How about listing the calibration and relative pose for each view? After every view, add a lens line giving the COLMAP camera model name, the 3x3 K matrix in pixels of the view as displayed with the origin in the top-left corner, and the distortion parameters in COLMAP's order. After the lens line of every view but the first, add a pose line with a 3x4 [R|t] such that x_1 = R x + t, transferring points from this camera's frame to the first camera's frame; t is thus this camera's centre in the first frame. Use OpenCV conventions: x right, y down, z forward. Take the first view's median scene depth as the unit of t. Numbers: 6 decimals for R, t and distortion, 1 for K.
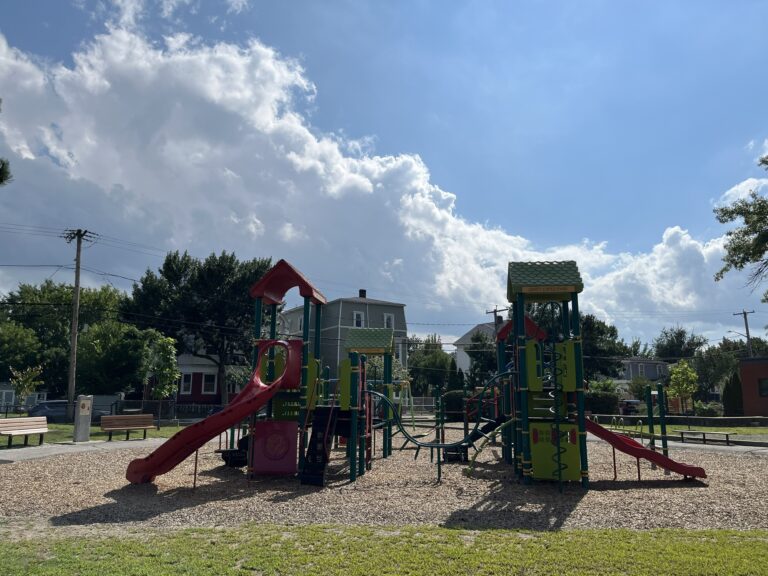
lens RADIAL K [[589.8, 0, 396.4], [0, 589.8, 287.6], [0, 0, 1]] dist [0.037297, 0.000702]
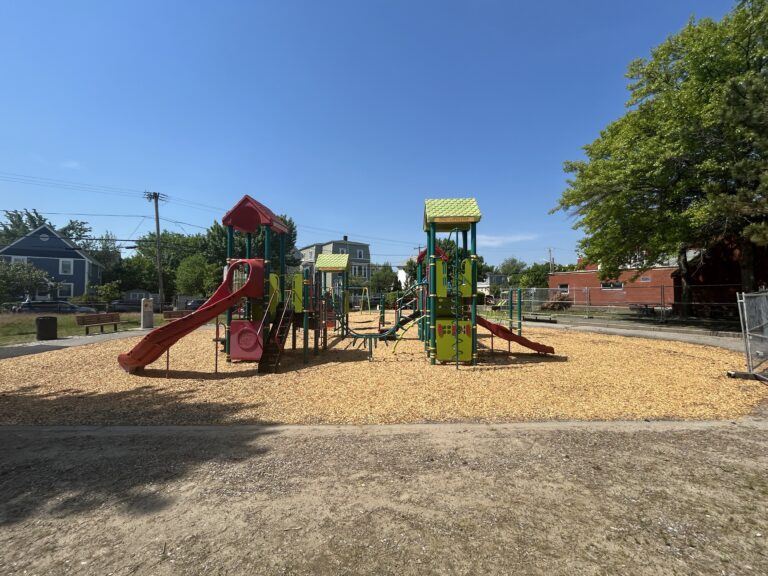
lens RADIAL K [[311.4, 0, 384.0], [0, 311.4, 288.0], [0, 0, 1]] dist [-0.000314, 0.000338]
pose [[0.998661, -0.006685, 0.051297, 0.028386], [-0.001742, 0.986706, 0.162506, 0.016707], [-0.051701, -0.162378, 0.985373, 0.129403]]
